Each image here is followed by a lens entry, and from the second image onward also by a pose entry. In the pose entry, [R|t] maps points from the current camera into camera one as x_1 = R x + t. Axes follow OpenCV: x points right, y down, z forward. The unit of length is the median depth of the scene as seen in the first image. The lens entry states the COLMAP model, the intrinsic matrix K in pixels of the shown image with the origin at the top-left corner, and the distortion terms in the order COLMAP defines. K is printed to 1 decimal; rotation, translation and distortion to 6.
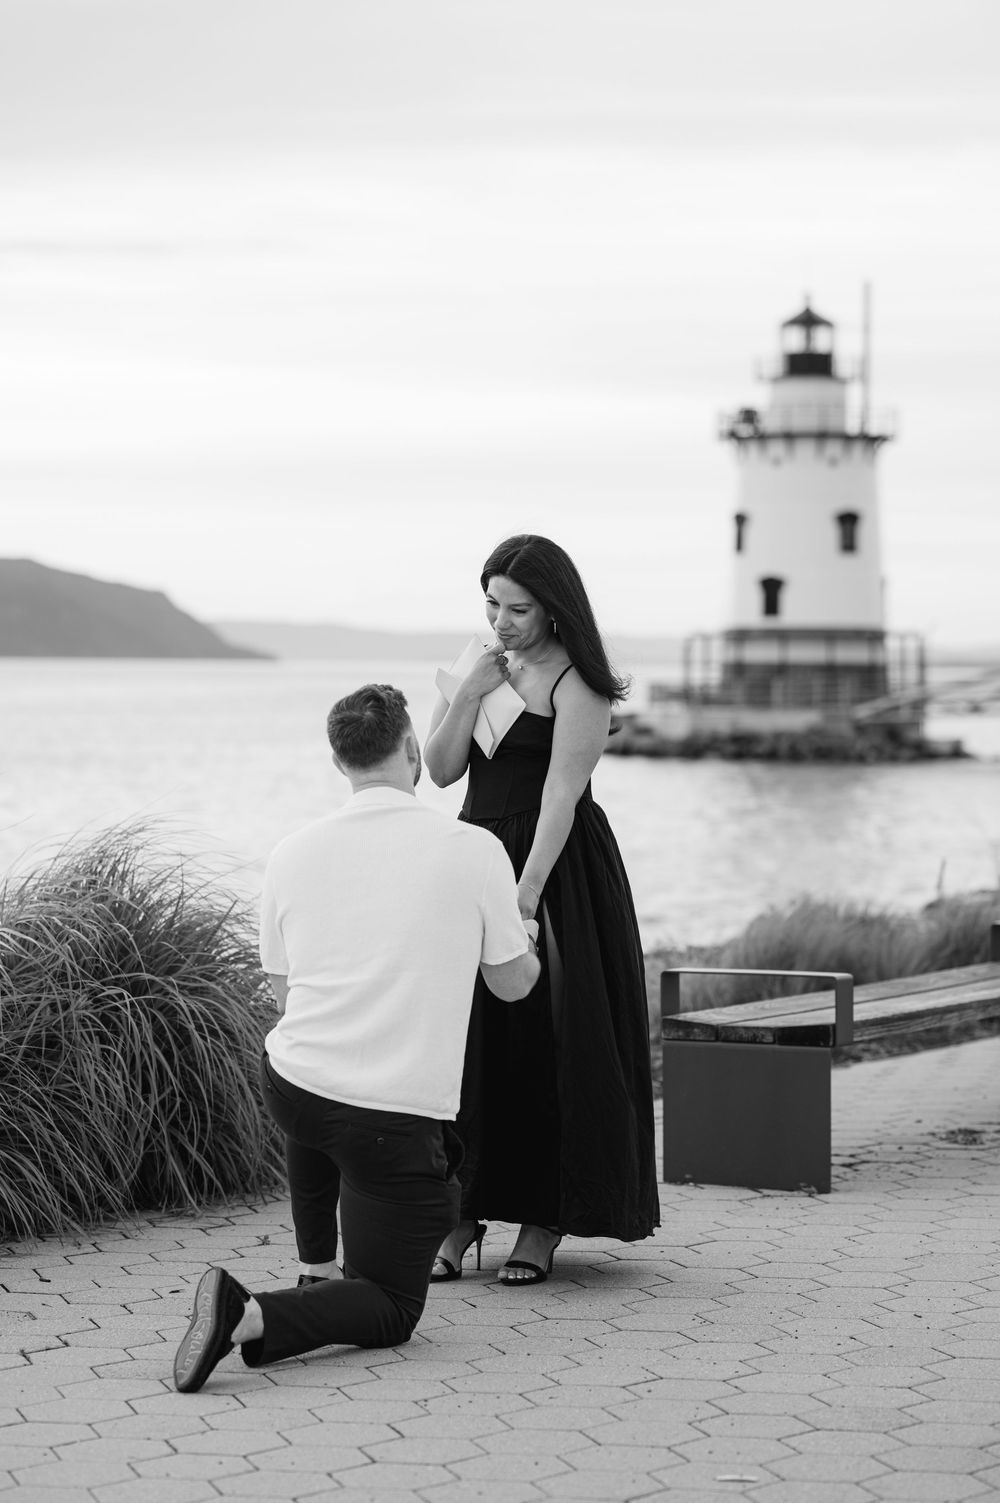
lens RADIAL K [[3563.4, 0, 499.1], [0, 3563.4, 730.8], [0, 0, 1]] dist [0.018306, -0.007065]
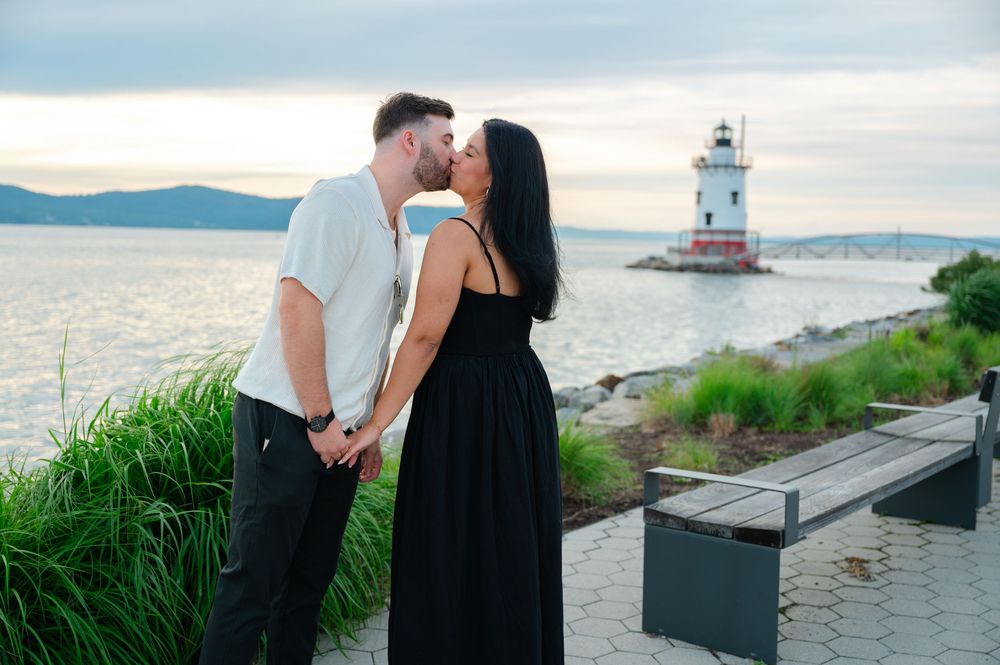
lens RADIAL K [[1078.9, 0, 500.0], [0, 1078.9, 332.5], [0, 0, 1]] dist [0.000103, 0.009836]
pose [[0.993593, 0.022695, -0.110712, 0.036026], [-0.015194, 0.997561, 0.068132, -0.009257], [0.111988, -0.066013, 0.991514, 0.615867]]
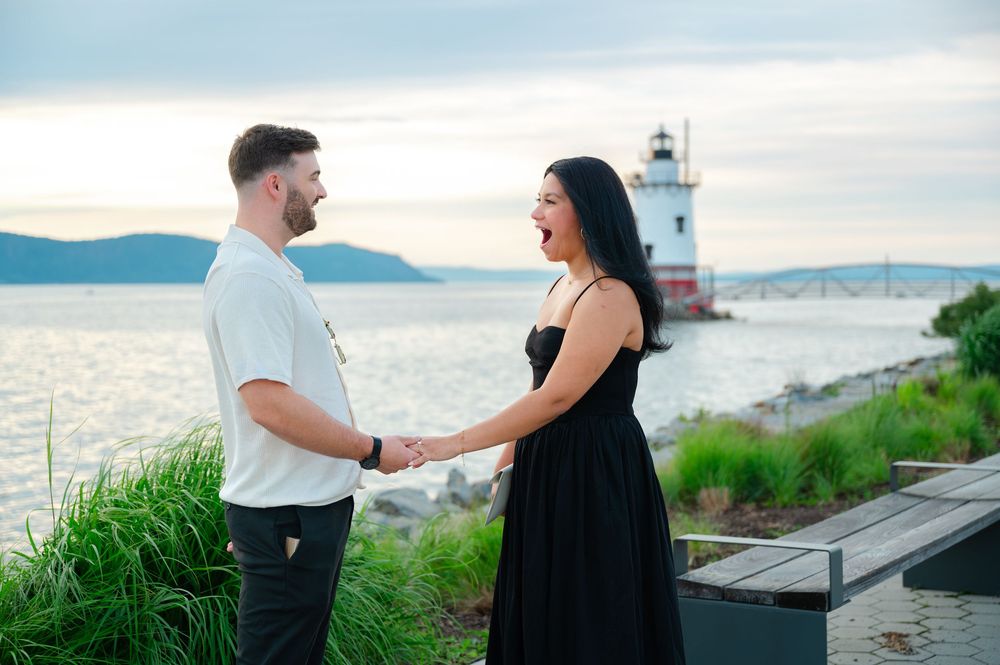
lens RADIAL K [[1420.9, 0, 500.0], [0, 1420.9, 332.5], [0, 0, 1]] dist [0.003845, -0.034920]
pose [[0.999567, -0.015791, -0.024831, 0.000428], [0.016193, 0.999740, 0.016052, -0.010351], [0.024571, -0.016447, 0.999563, 0.531827]]
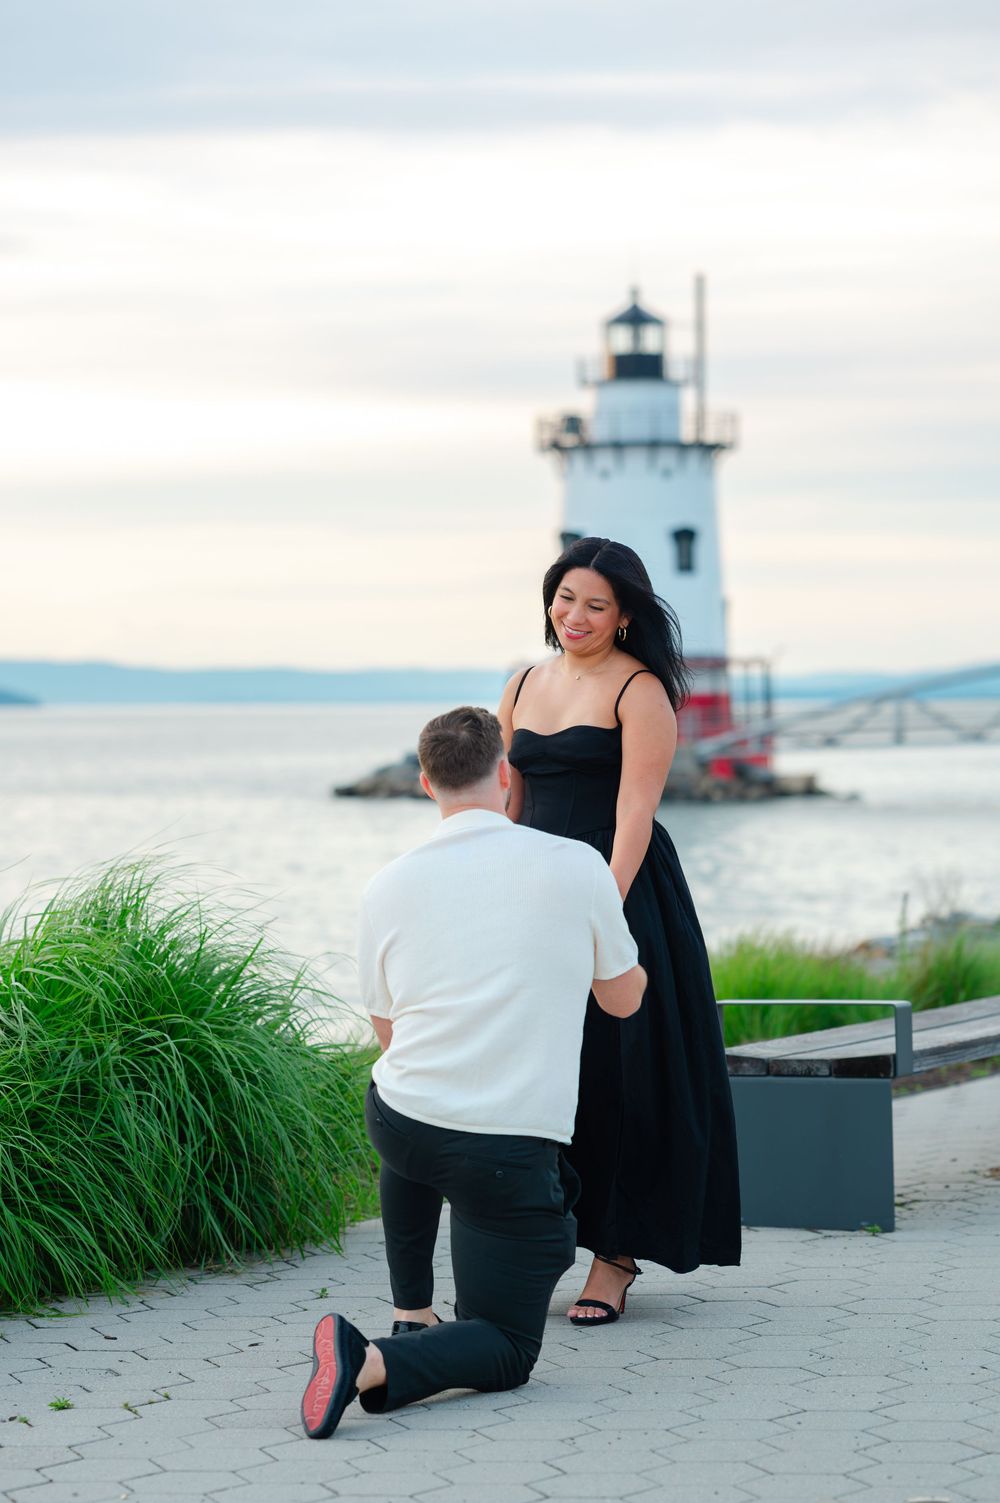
lens RADIAL K [[3953.5, 0, 500.0], [0, 3953.5, 751.5], [0, 0, 1]] dist [-0.005534, 0.083295]
pose [[0.998274, -0.019730, 0.055311, -0.066744], [0.020079, 0.999782, -0.005769, 0.005548], [-0.055185, 0.006870, 0.998453, -0.046522]]
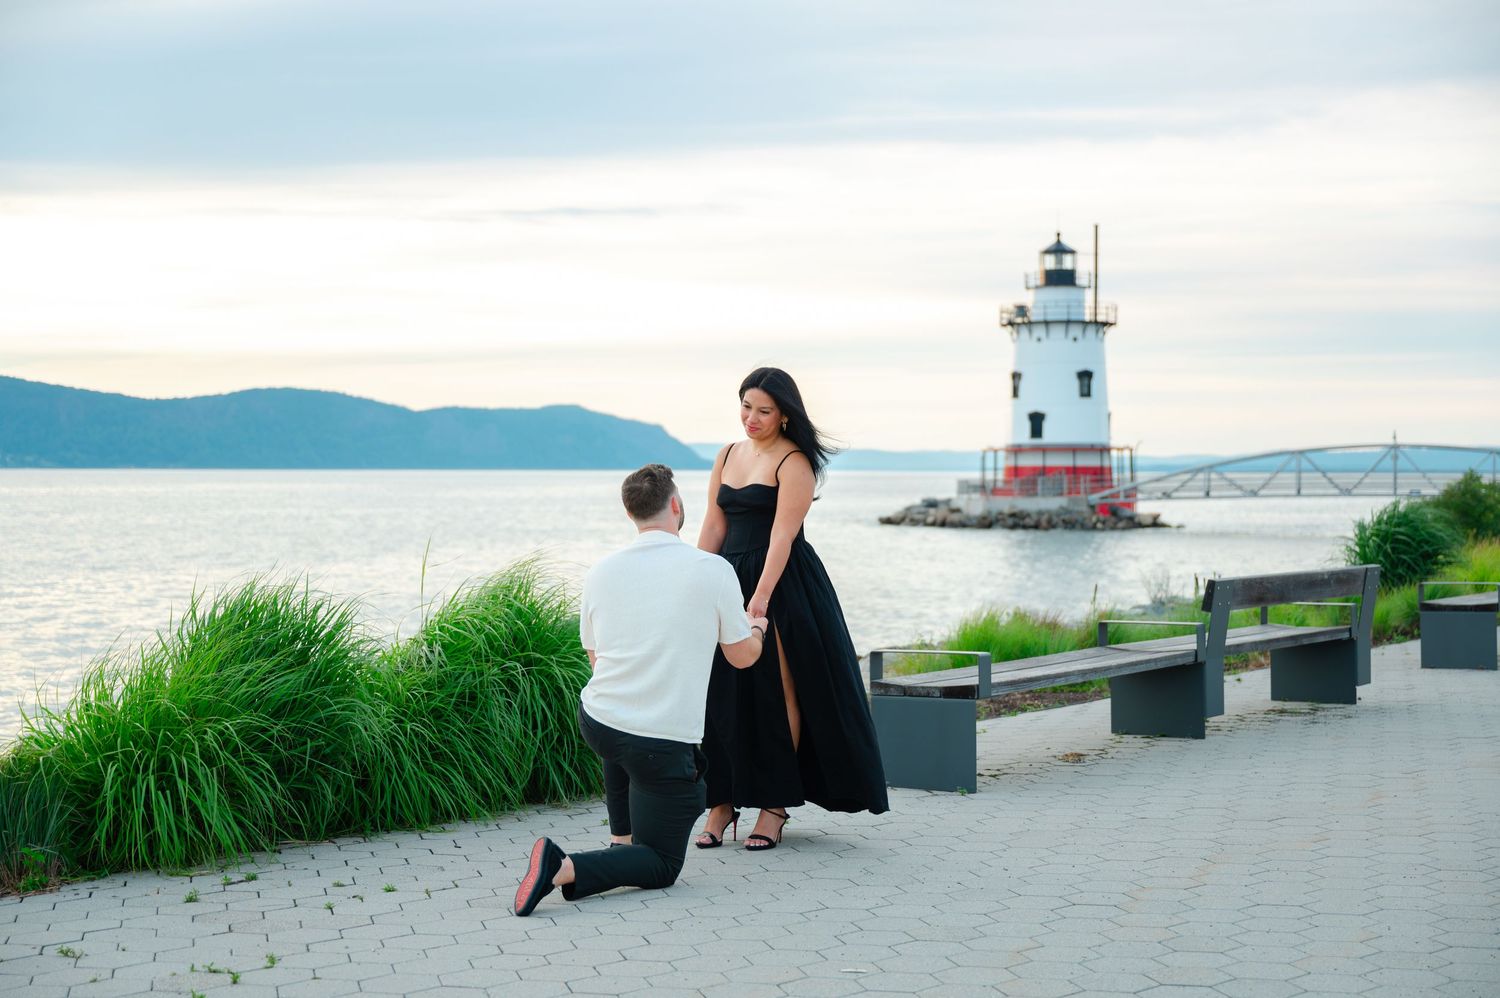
lens RADIAL K [[2242.9, 0, 750.0], [0, 2242.9, 499.0], [0, 0, 1]] dist [0.010747, -0.006969]
pose [[0.998440, -0.007647, -0.055305, 0.048599], [0.007301, 0.999953, -0.006447, 0.006512], [0.055352, 0.006033, 0.998449, 0.013575]]
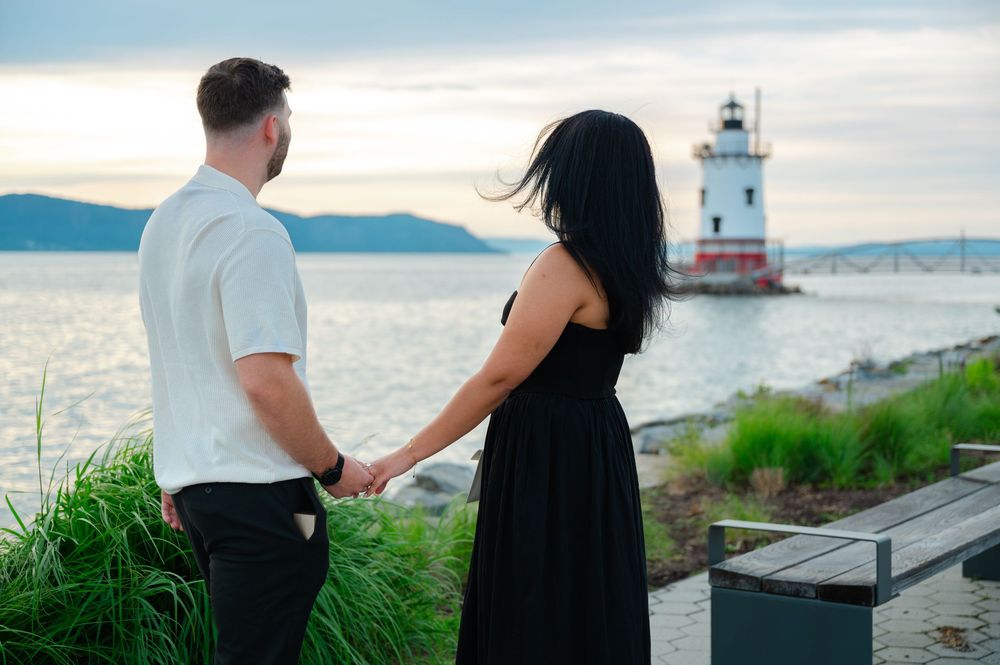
lens RADIAL K [[1437.6, 0, 514.3], [0, 1437.6, 345.6], [0, 0, 1]] dist [0.013030, -0.047259]
pose [[0.998142, -0.004192, -0.060784, 0.012554], [0.006860, 0.999019, 0.043757, -0.008529], [0.060541, -0.044093, 0.997191, 0.559968]]
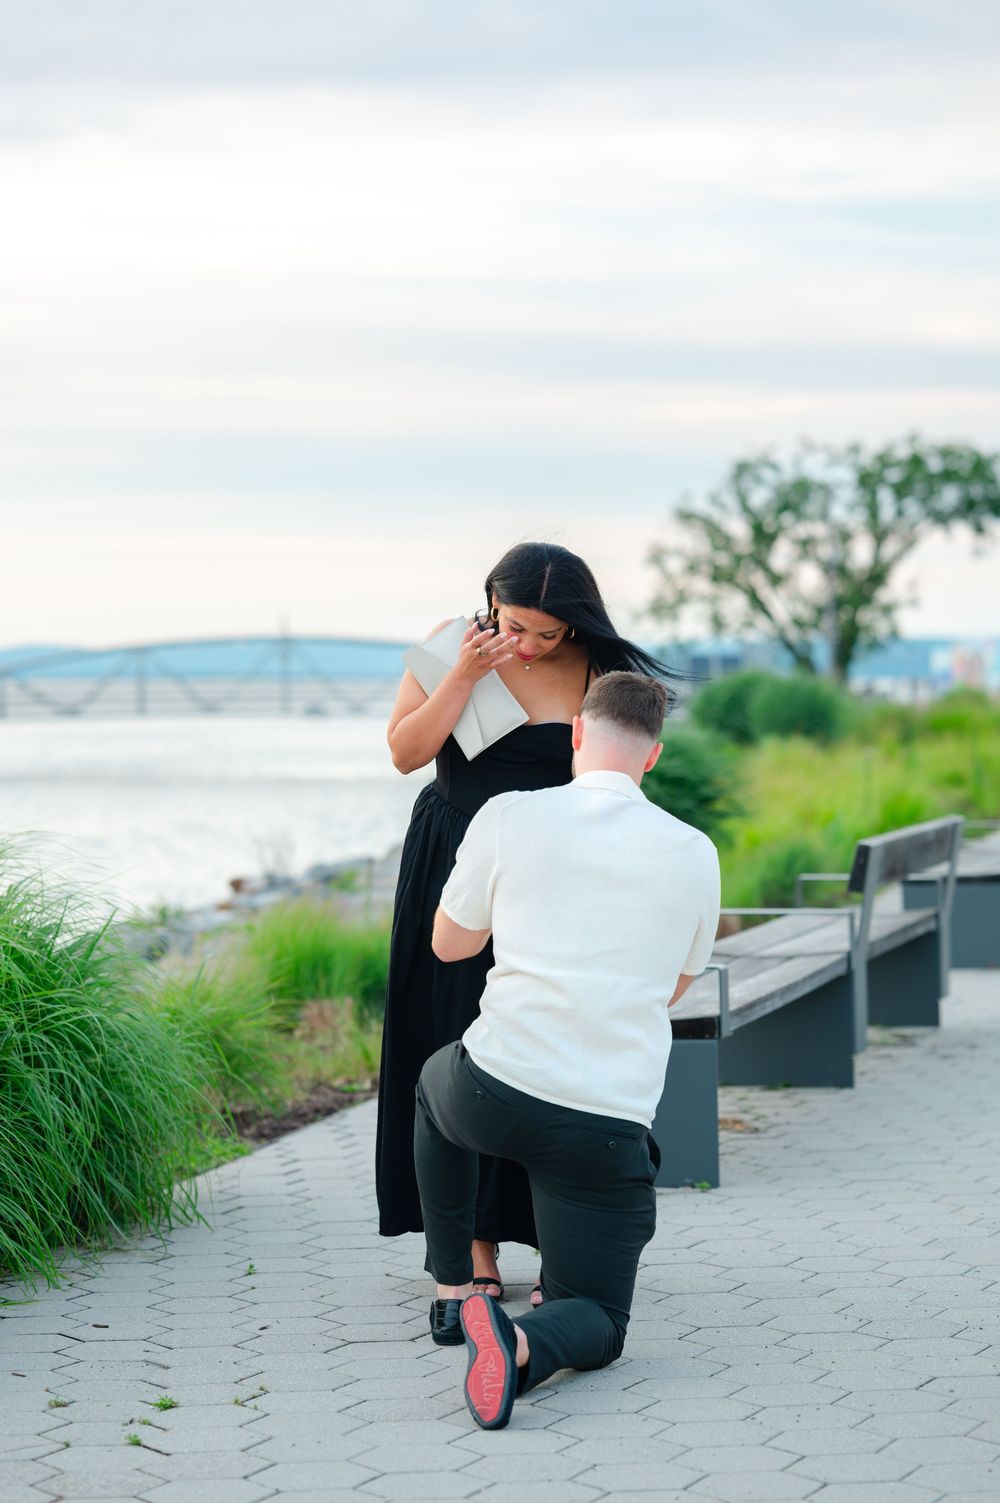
lens RADIAL K [[3563.4, 0, 499.1], [0, 3563.4, 730.8], [0, 0, 1]] dist [0.018306, -0.007065]
pose [[0.950492, -0.016174, 0.310328, -0.263139], [0.017010, 0.999855, 0.000012, 0.002804], [-0.310283, 0.005267, 0.950630, 0.083071]]
